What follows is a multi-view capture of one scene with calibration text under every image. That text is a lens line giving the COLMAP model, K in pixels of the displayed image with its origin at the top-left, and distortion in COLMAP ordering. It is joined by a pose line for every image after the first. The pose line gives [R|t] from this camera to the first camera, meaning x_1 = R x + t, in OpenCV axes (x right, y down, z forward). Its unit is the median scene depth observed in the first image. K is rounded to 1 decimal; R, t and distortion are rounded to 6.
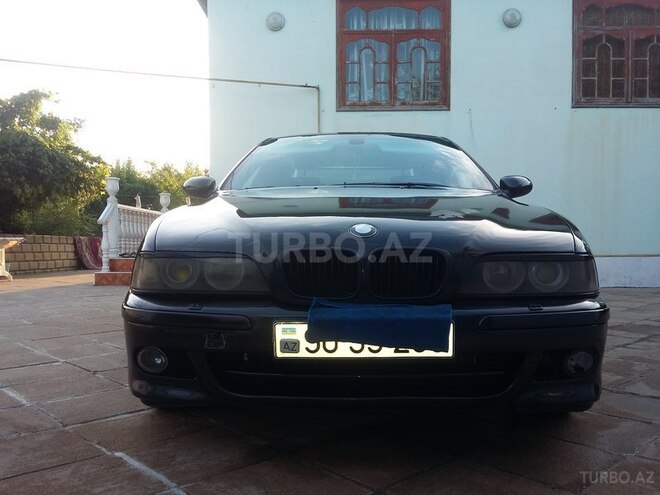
lens RADIAL K [[614.2, 0, 330.7], [0, 614.2, 248.2], [0, 0, 1]] dist [-0.013138, 0.000000]
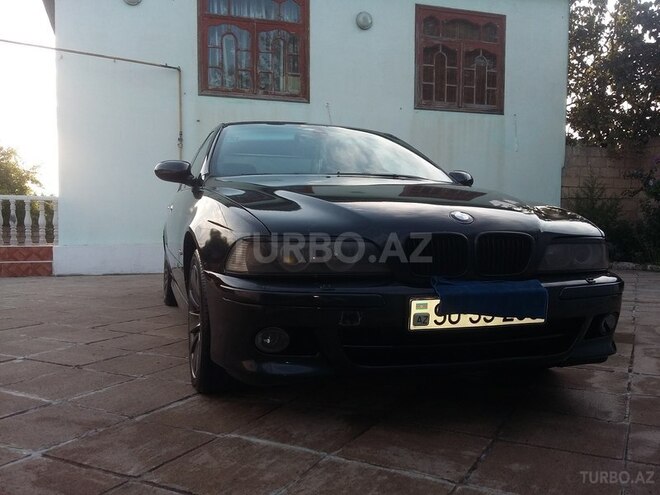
lens RADIAL K [[614.2, 0, 334.7], [0, 614.2, 247.8], [0, 0, 1]] dist [-0.013138, 0.000000]
pose [[0.943170, -0.004020, 0.332285, -0.113368], [-0.002617, 0.999806, 0.019524, 0.001087], [-0.332299, -0.019284, 0.942977, -0.001833]]
